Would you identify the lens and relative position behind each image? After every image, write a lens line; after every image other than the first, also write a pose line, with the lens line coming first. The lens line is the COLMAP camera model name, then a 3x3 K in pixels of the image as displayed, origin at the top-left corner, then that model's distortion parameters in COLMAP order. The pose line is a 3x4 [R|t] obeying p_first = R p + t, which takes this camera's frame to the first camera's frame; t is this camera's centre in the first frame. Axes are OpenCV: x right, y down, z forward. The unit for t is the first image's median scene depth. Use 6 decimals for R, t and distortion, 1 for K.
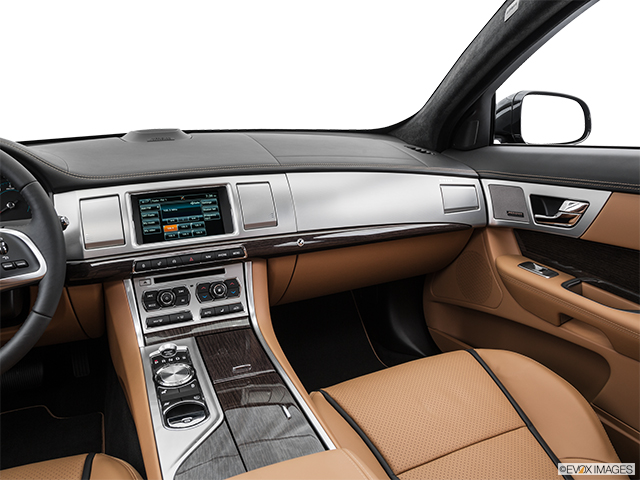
lens RADIAL K [[486.5, 0, 317.1], [0, 486.5, 242.0], [0, 0, 1]] dist [-0.115708, 0.048246]
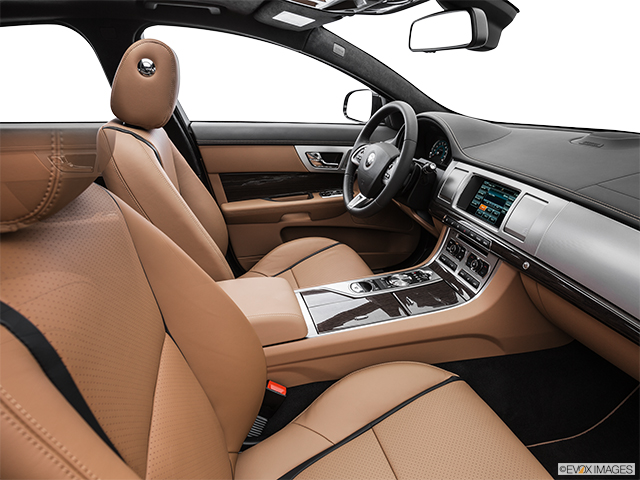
lens RADIAL K [[422.4, 0, 322.2], [0, 422.4, 238.4], [0, 0, 1]] dist [-0.054817, 0.000946]
pose [[-0.211838, 0.372012, -0.903732, 0.852752], [-0.227216, 0.880632, 0.415764, -0.328016], [0.950525, 0.293417, -0.102024, 0.714968]]
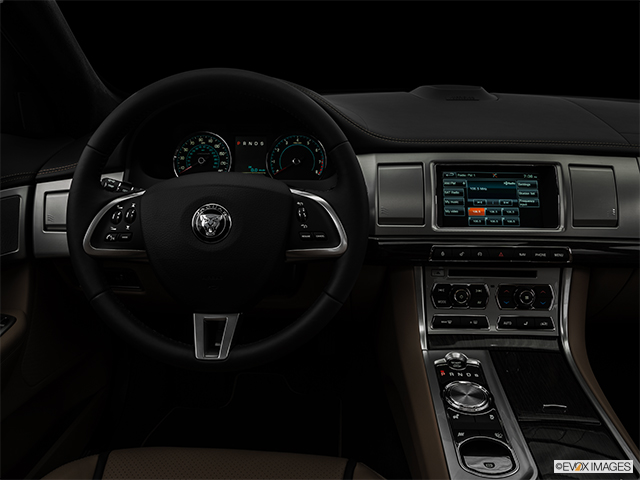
lens RADIAL K [[541.5, 0, 313.1], [0, 541.5, 239.7], [0, 0, 1]] dist [-0.078765, 0.025451]
pose [[0.894660, 0.153154, -0.419674, -0.162361], [-0.132095, 0.988085, 0.078987, -0.016521], [0.426771, -0.015229, 0.904231, 0.065360]]
